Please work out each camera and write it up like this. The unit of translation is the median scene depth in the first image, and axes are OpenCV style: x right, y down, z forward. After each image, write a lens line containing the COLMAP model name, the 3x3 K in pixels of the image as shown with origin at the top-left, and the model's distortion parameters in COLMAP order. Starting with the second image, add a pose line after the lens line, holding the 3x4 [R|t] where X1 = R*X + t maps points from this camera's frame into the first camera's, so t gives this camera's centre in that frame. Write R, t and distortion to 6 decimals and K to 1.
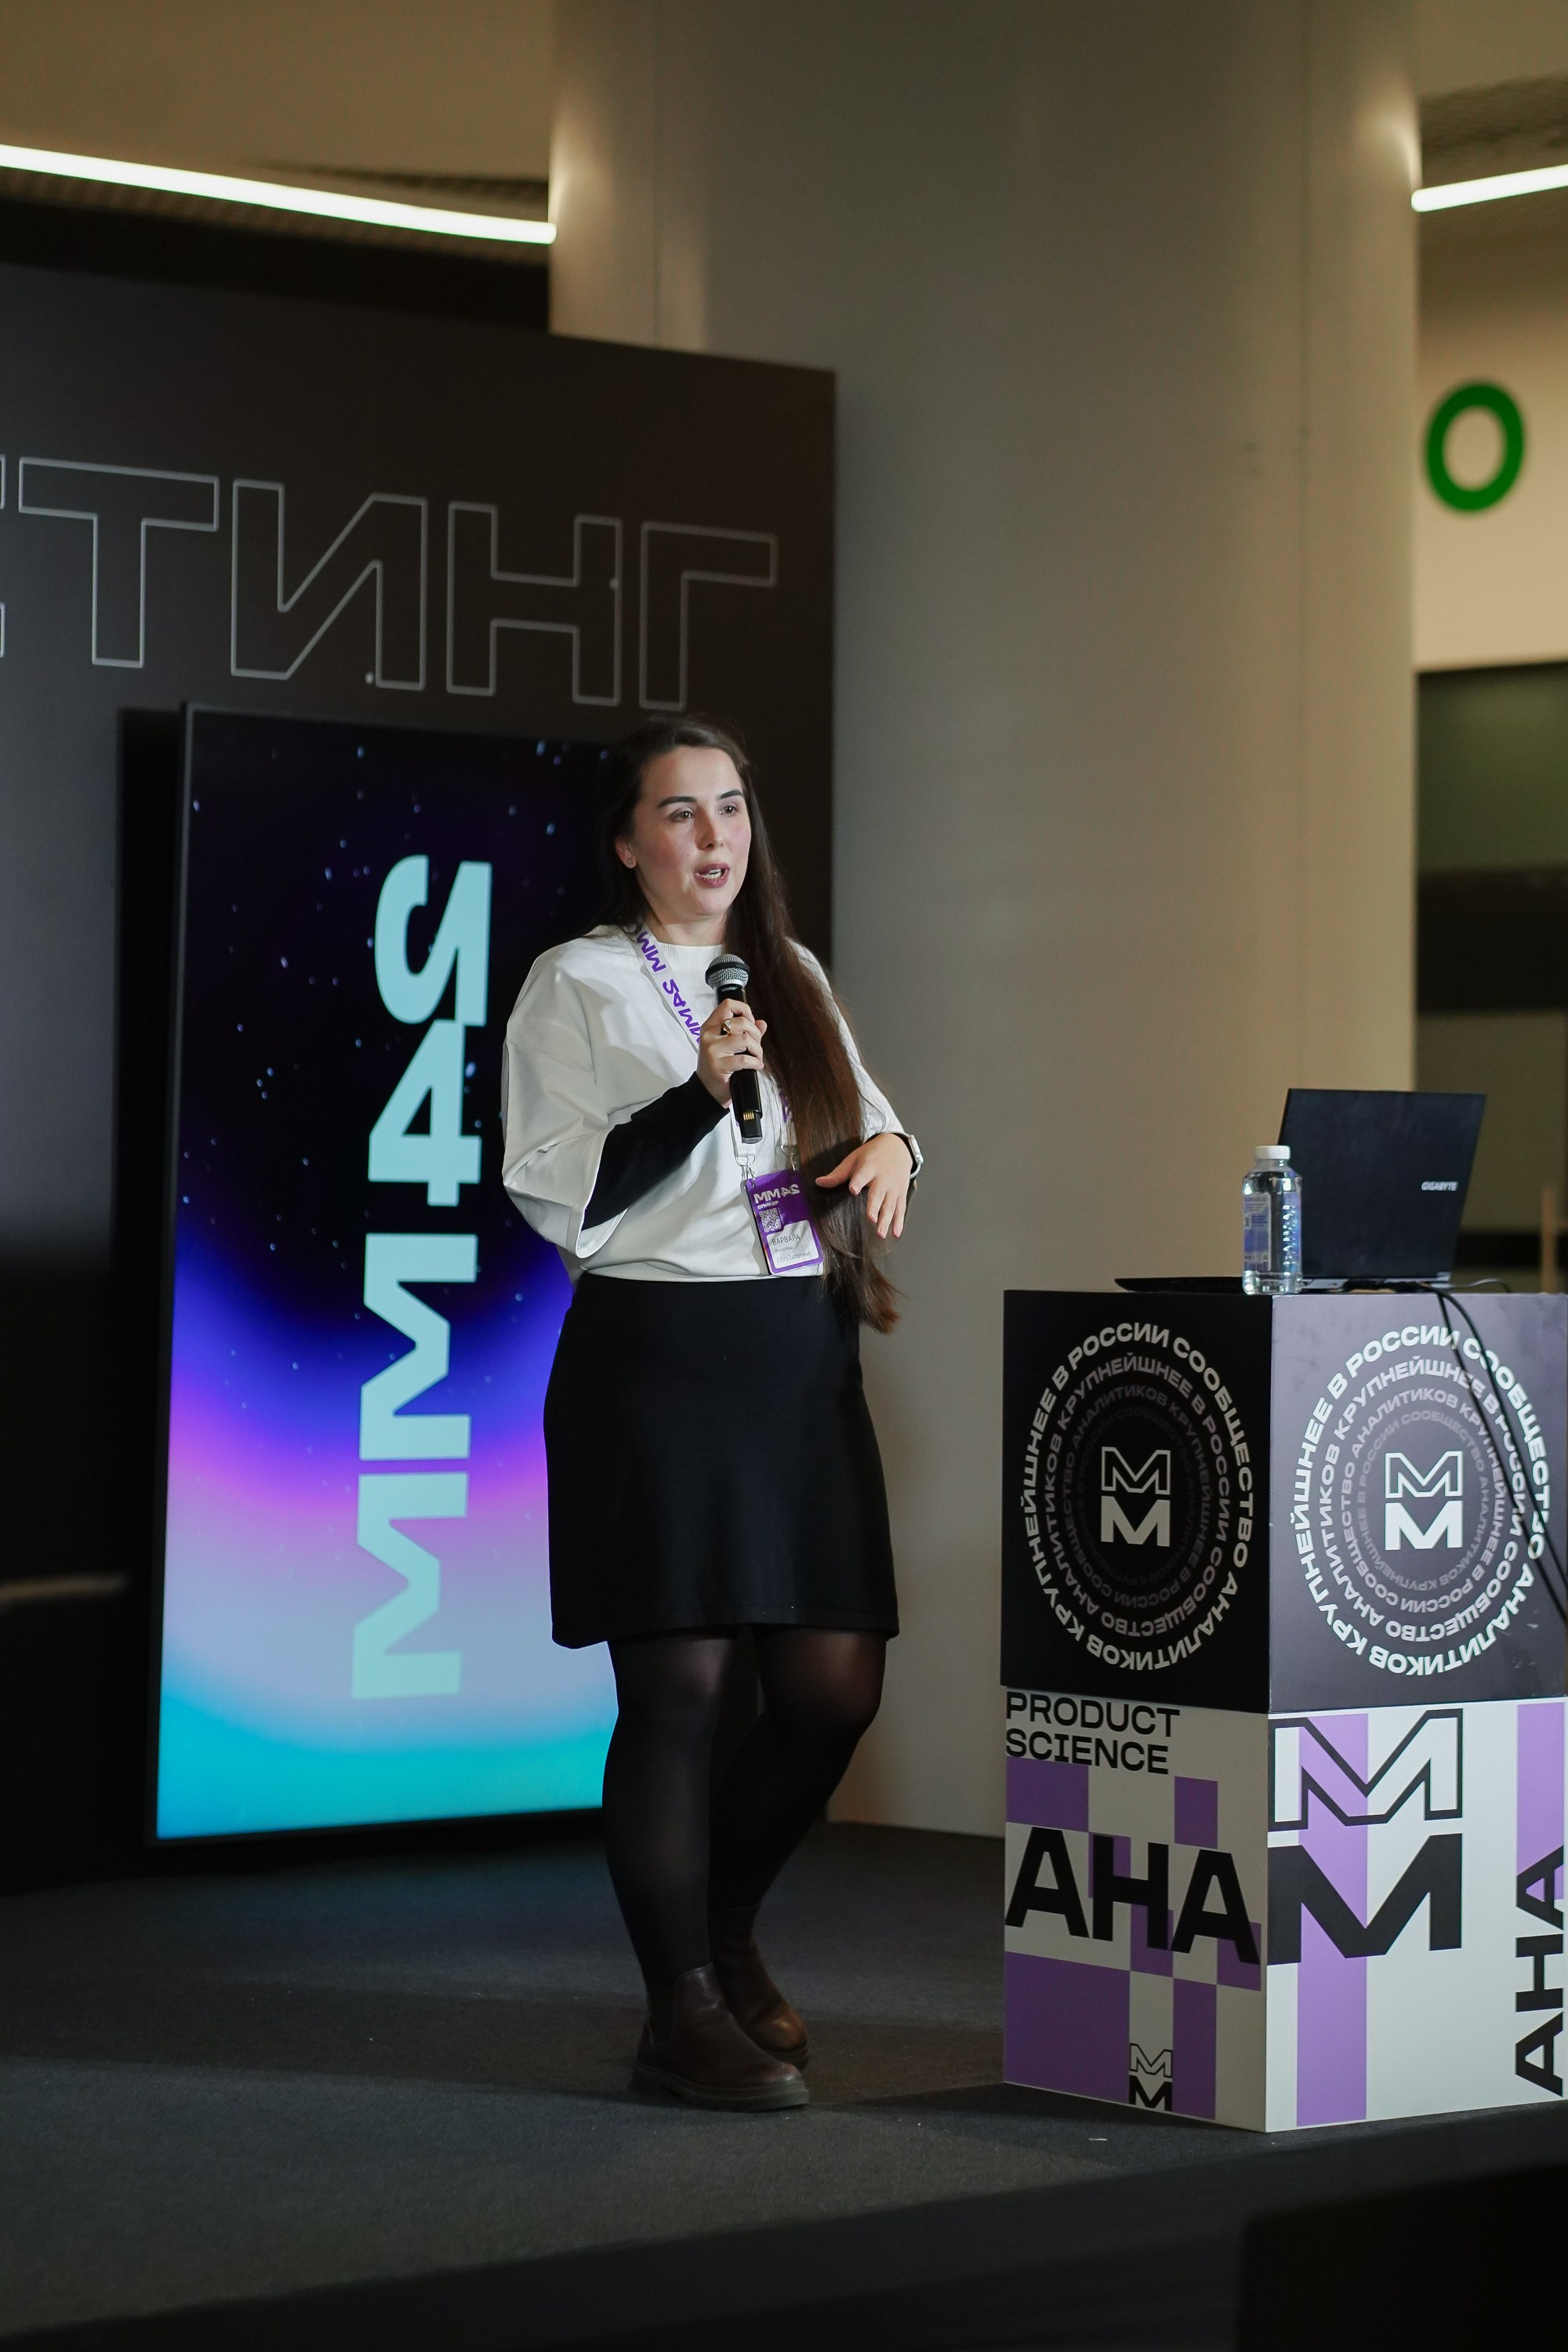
lens RADIAL K [[6168.6, 0, 722.9], [0, 6168.6, 1141.3], [0, 0, 1]] dist [0.012162, 0.000000]
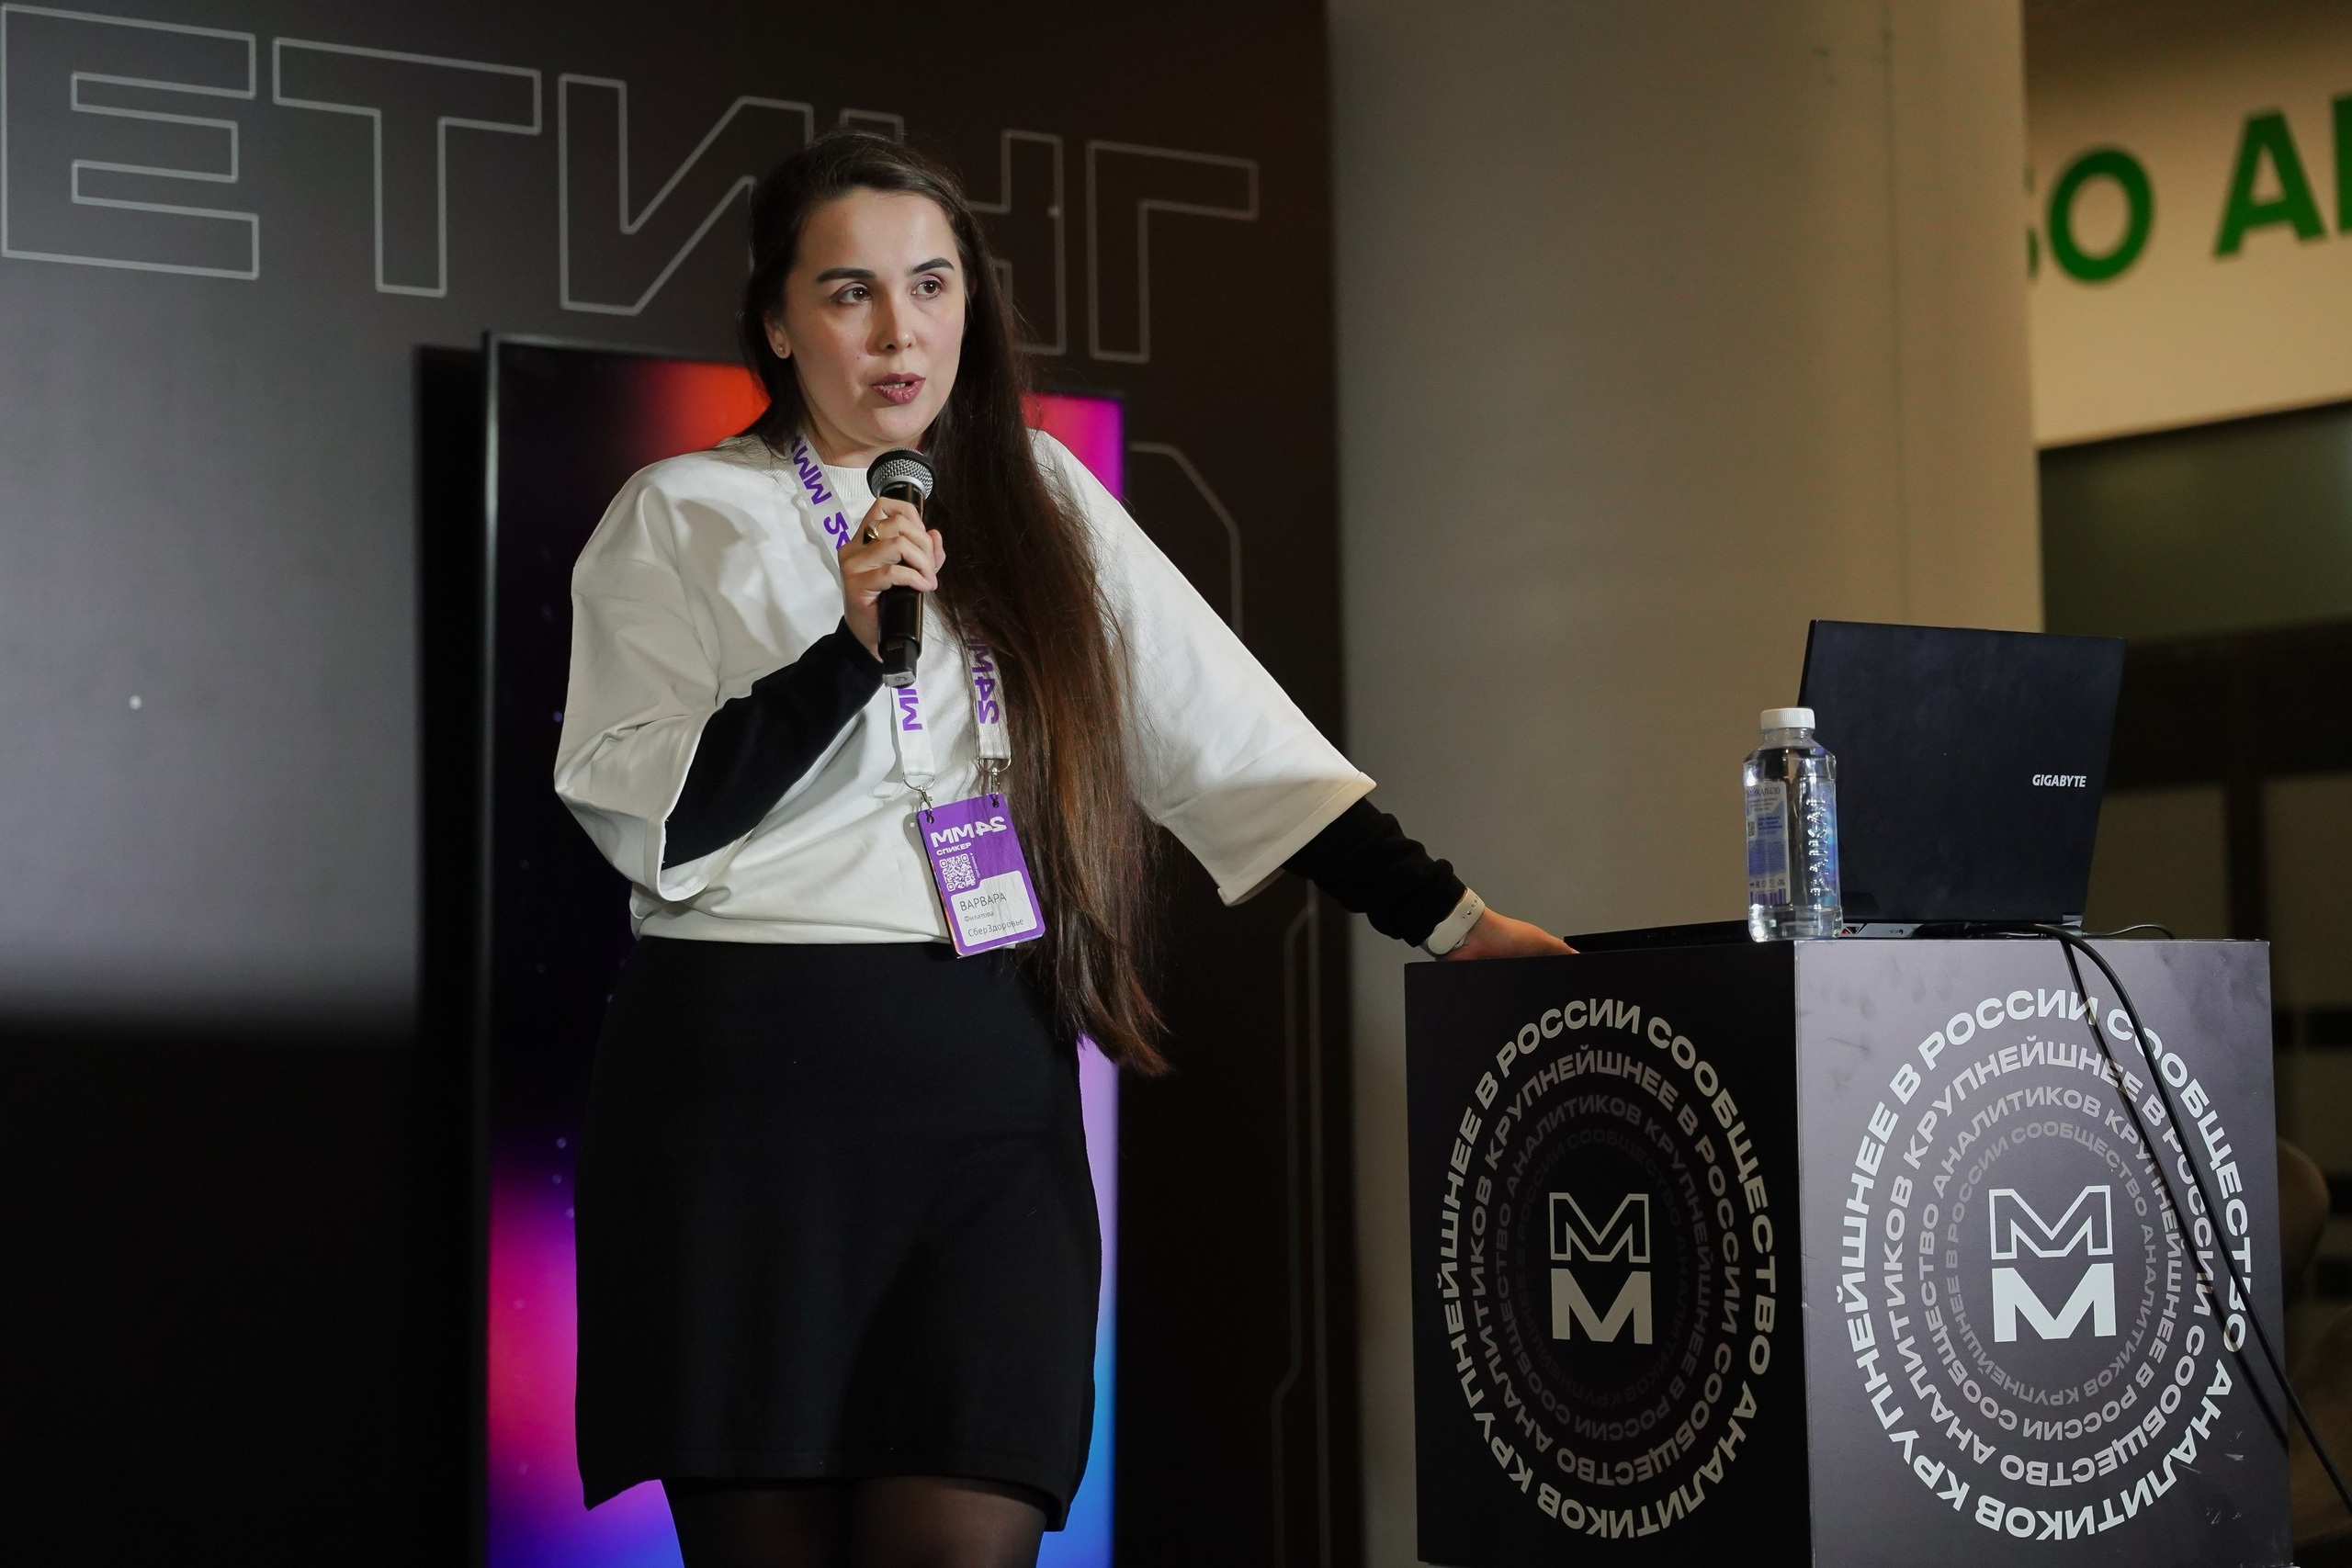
lens RADIAL K [[5026.2, 0, 1043.5], [0, 5026.2, 740.3], [0, 0, 1]] dist [0.052819, 0.000000]
pose [[0.995390, -0.033225, -0.089970, 0.057480], [0.027943, 0.997846, -0.059344, 0.031744], [0.091748, 0.056556, 0.994175, 0.461724]]
